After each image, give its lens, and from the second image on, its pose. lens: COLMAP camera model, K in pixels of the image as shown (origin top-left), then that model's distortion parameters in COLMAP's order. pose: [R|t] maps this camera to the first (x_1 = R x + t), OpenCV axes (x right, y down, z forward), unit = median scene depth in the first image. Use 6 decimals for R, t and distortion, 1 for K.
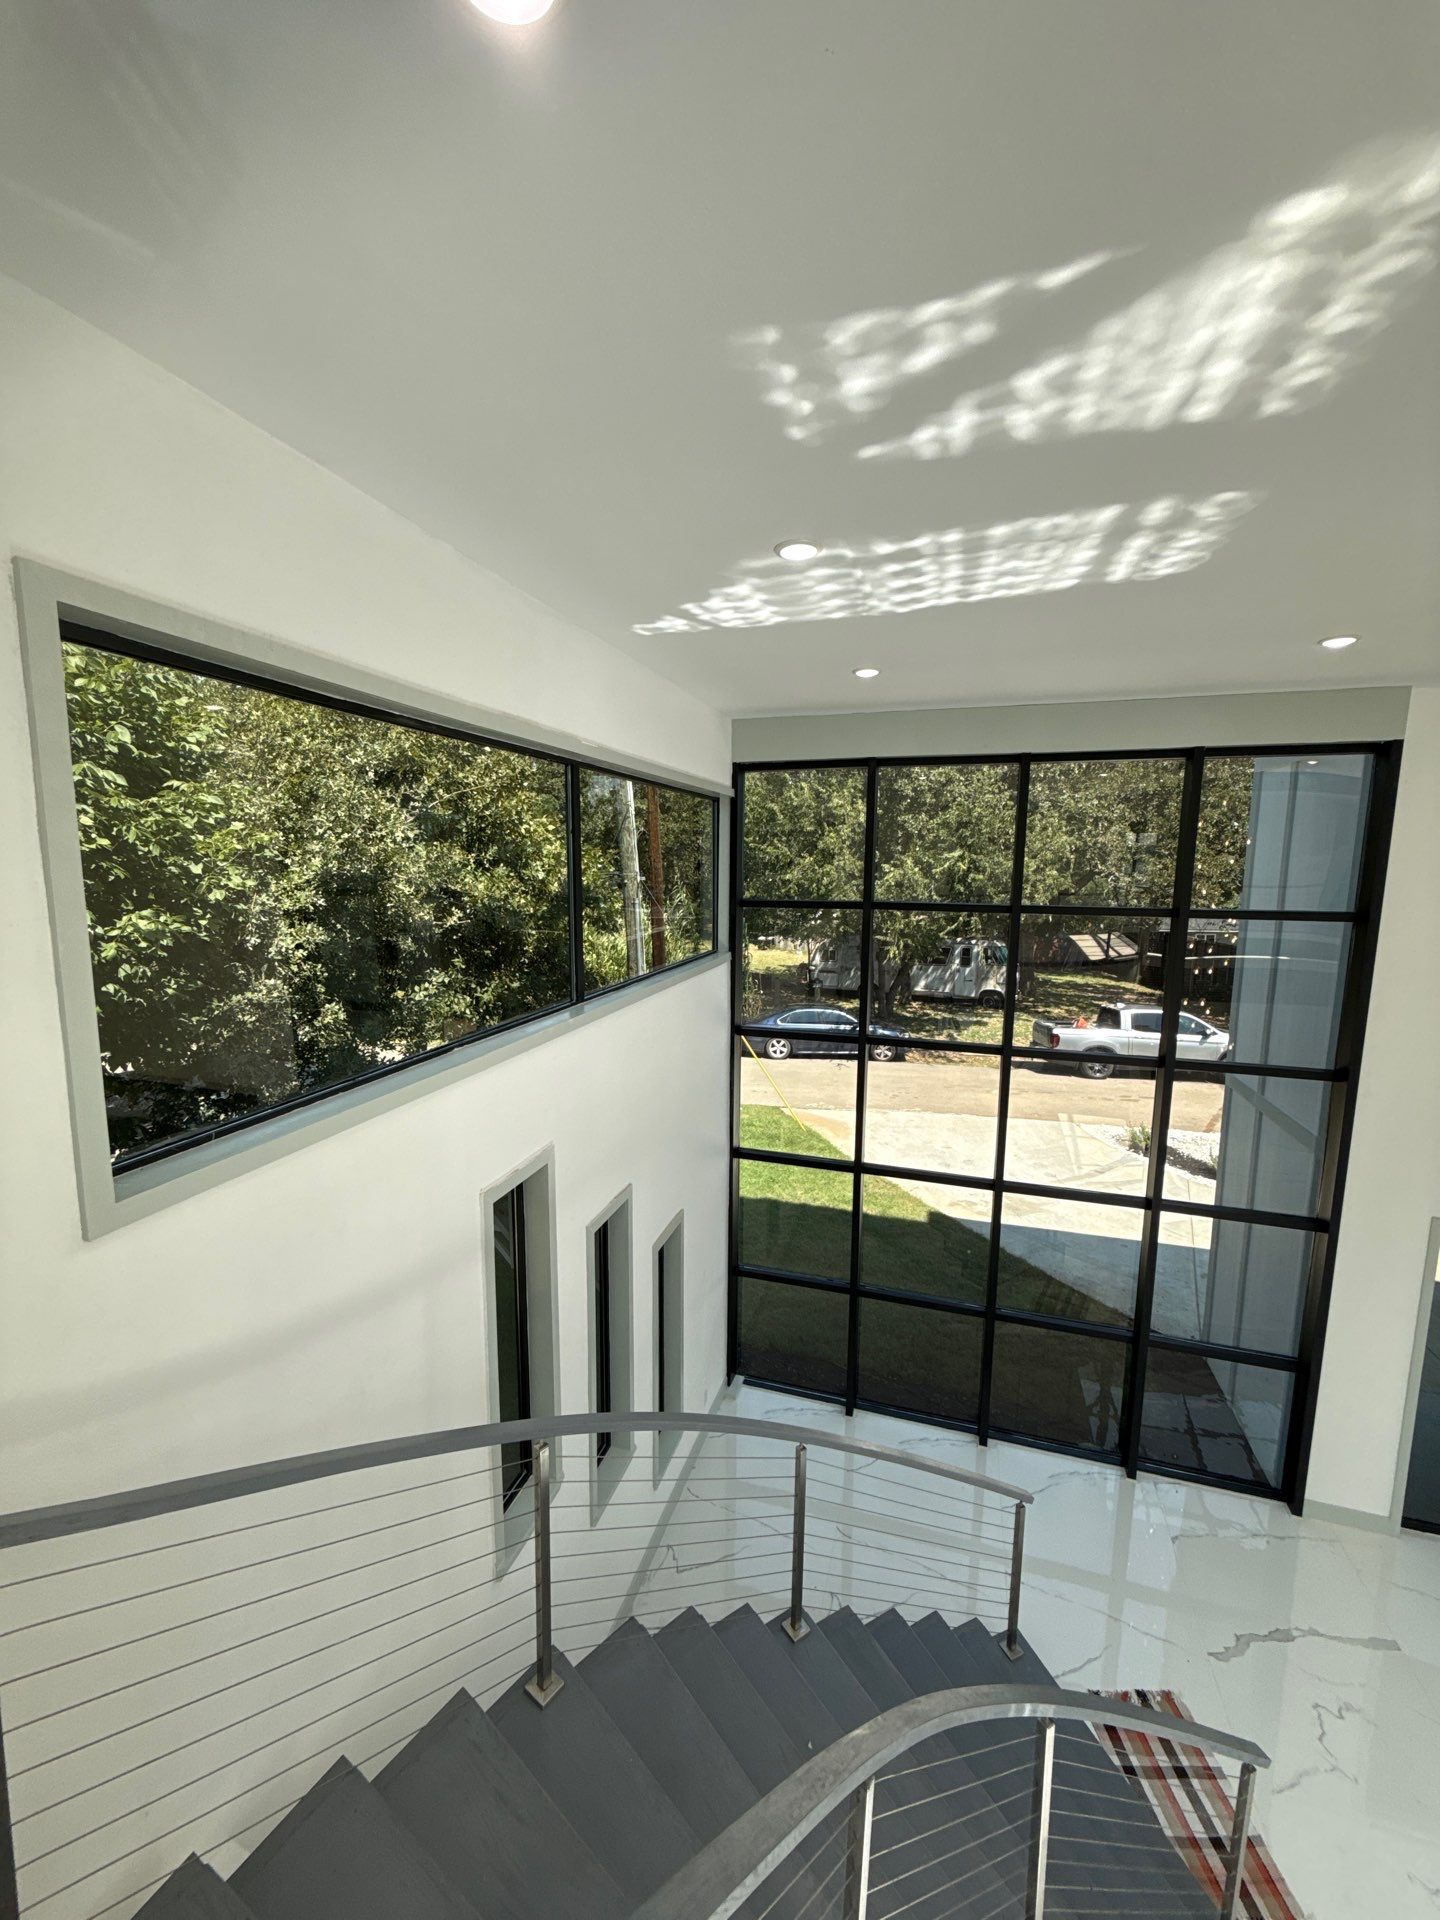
lens RADIAL K [[763.9, 0, 715.3], [0, 763.9, 958.1], [0, 0, 1]] dist [-0.000598, 0.000175]
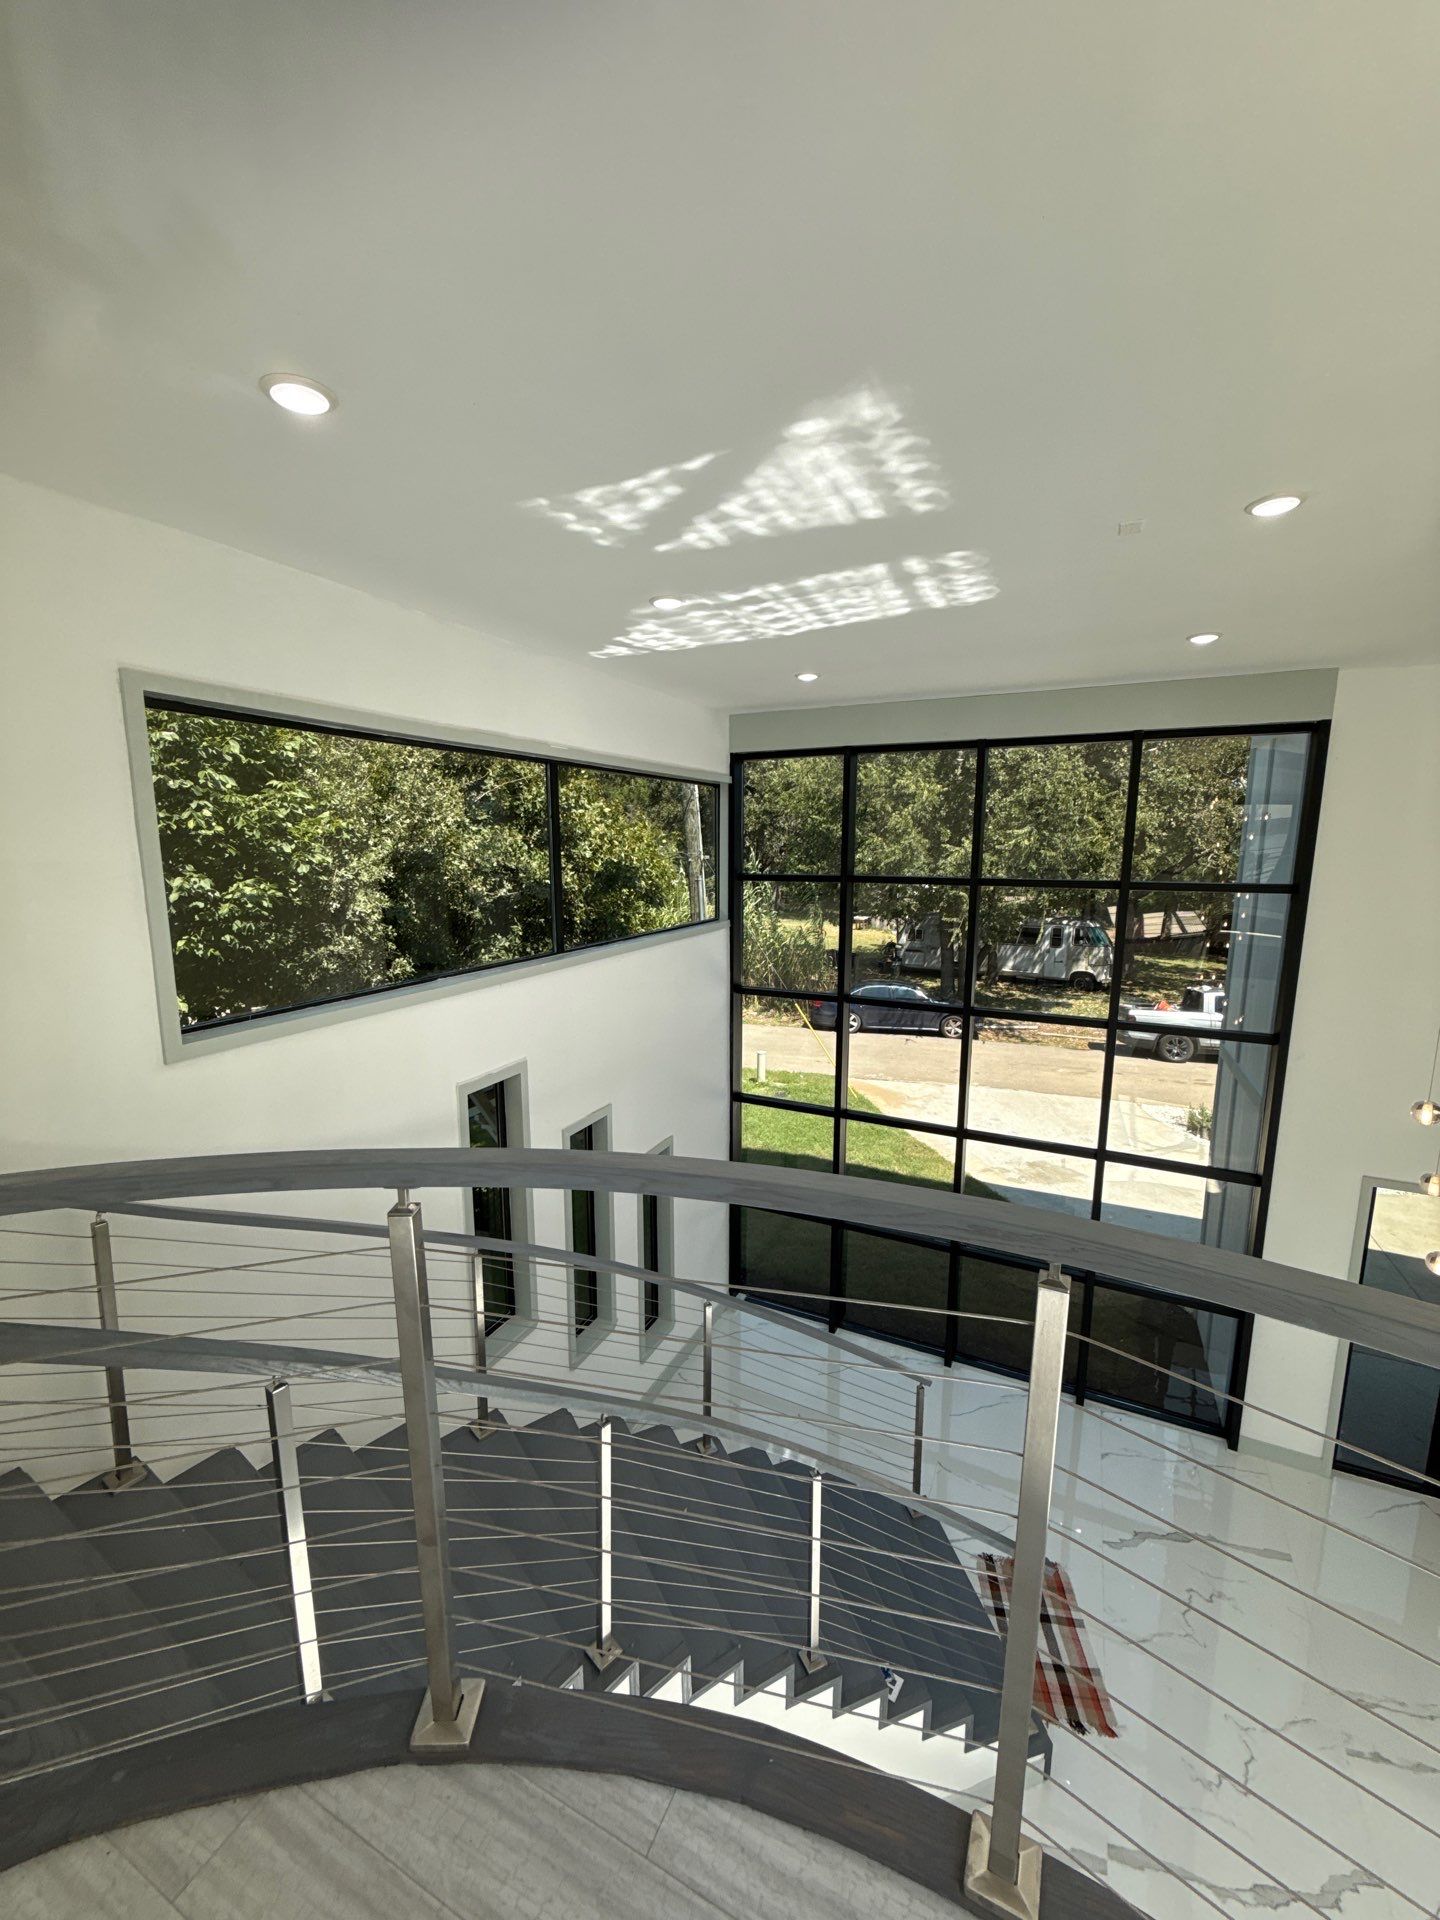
lens RADIAL K [[763.9, 0, 715.3], [0, 763.9, 958.1], [0, 0, 1]] dist [-0.000598, 0.000175]
pose [[0.988736, 0.016098, -0.148799, 0.210438], [-0.012384, 0.999589, 0.025853, 0.024328], [0.149154, -0.023719, 0.988530, -0.163258]]
